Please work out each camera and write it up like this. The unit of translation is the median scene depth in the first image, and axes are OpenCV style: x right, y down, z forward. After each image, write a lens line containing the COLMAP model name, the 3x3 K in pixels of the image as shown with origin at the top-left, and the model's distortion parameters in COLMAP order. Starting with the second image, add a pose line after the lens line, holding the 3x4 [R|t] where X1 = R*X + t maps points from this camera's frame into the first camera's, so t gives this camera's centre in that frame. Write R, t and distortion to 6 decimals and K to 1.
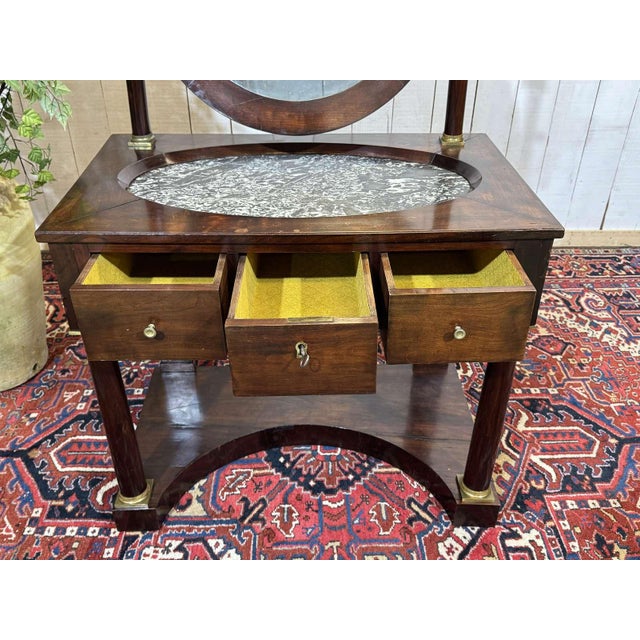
lens RADIAL K [[626.1, 0, 318.3], [0, 626.1, 317.7], [0, 0, 1]] dist [0.038077, 0.000000]
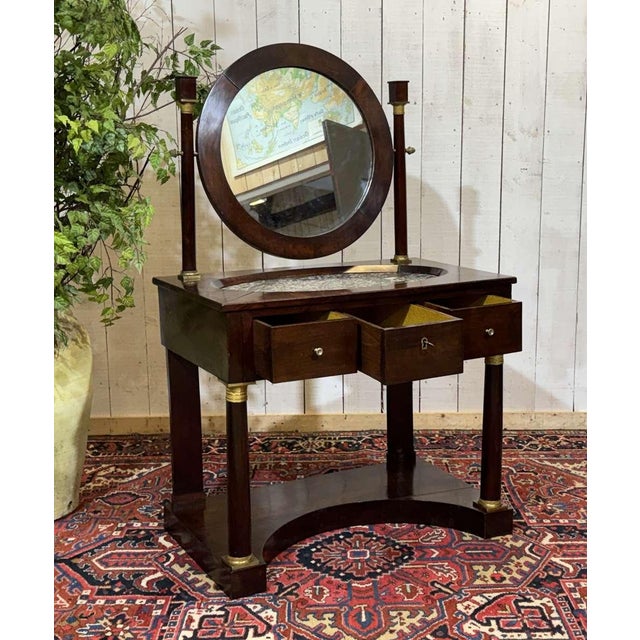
lens RADIAL K [[989.2, 0, 352.2], [0, 989.2, 313.8], [0, 0, 1]] dist [0.148600, 0.000000]
pose [[0.999930, -0.011251, -0.003668, 0.018969], [0.008898, 0.919197, -0.393697, 0.542792], [0.007801, 0.393637, 0.919233, -0.751521]]
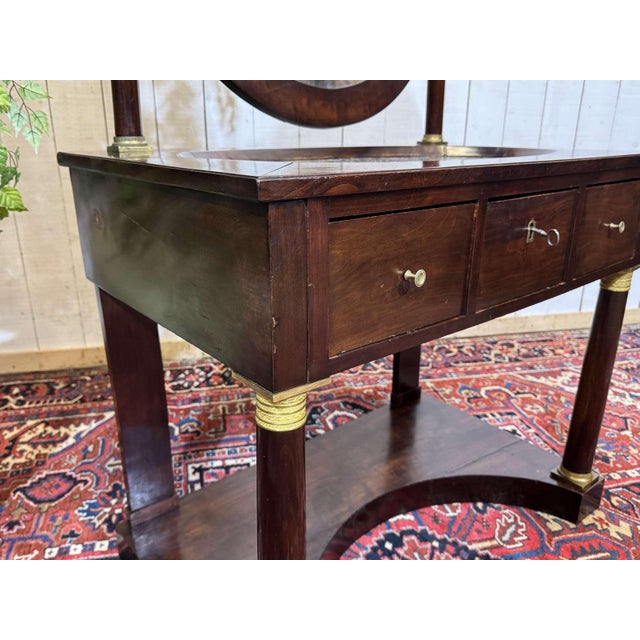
lens RADIAL K [[536.7, 0, 318.9], [0, 536.7, 319.4], [0, 0, 1]] dist [0.053411, -0.110460]
pose [[0.980752, -0.062923, 0.184840, -0.216849], [0.105458, 0.967406, -0.230229, 0.049710], [-0.164328, 0.245290, 0.955421, 0.426427]]
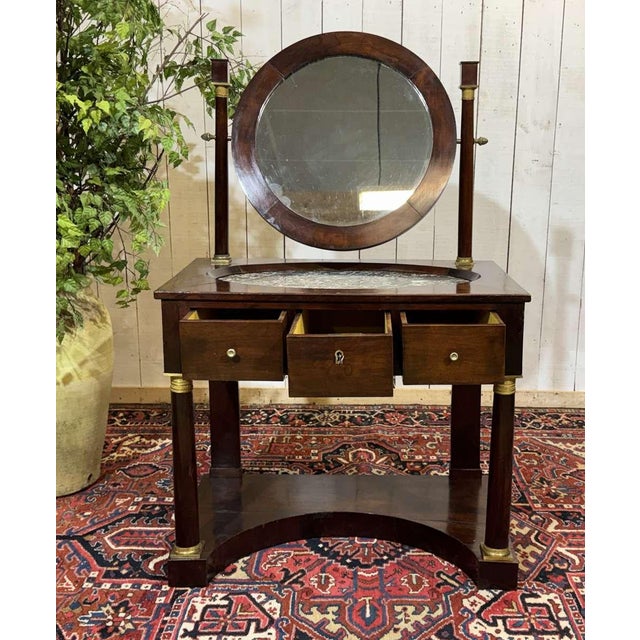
lens RADIAL K [[820.7, 0, 359.6], [0, 820.7, 314.5], [0, 0, 1]] dist [0.104220, 0.000000]
pose [[0.999702, 0.009952, -0.022287, 0.037198], [-0.017260, 0.933875, -0.357184, 0.388850], [0.017258, 0.357462, 0.933768, -0.482119]]
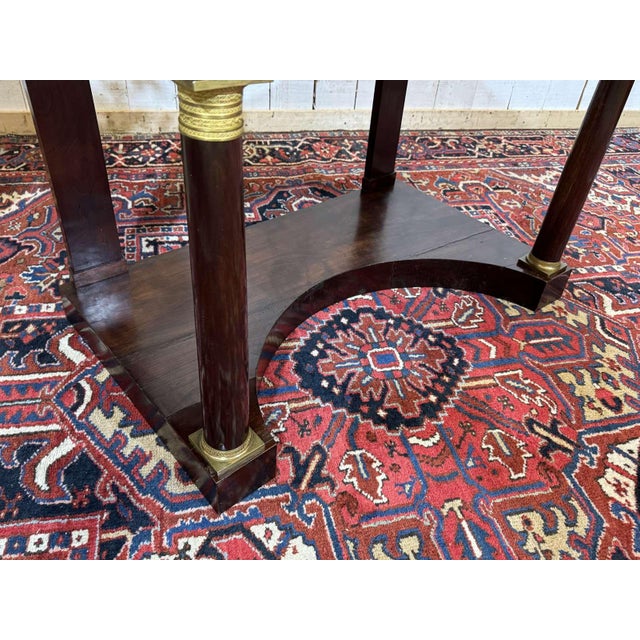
lens RADIAL K [[532.6, 0, 313.6], [0, 532.6, 318.1], [0, 0, 1]] dist [0.041638, -0.078049]
pose [[0.978024, -0.076396, 0.193991, -0.188218], [0.056198, 0.992607, 0.107576, 0.103361], [-0.200775, -0.094310, 0.975087, 0.492302]]
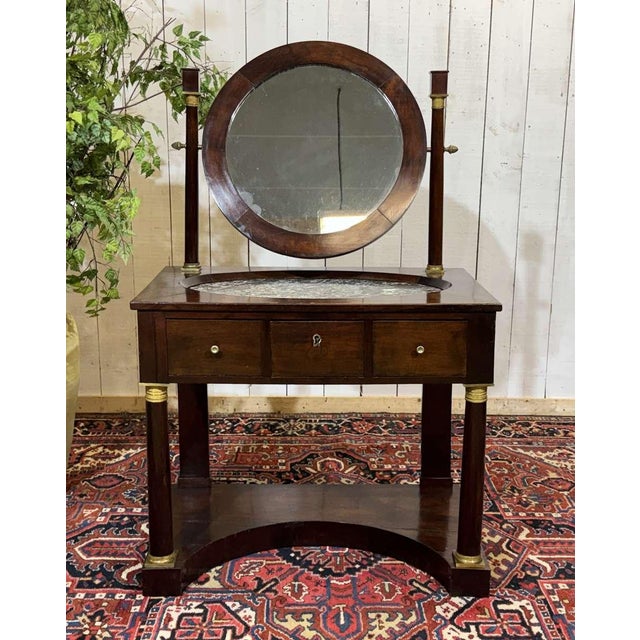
lens RADIAL K [[880.9, 0, 325.3], [0, 880.9, 314.9], [0, 0, 1]] dist [0.123130, 0.000000]
pose [[0.999926, 0.006775, -0.010126, 0.010175], [-0.009951, 0.933665, -0.358008, 0.415586], [0.007028, 0.358082, 0.933664, -0.591046]]
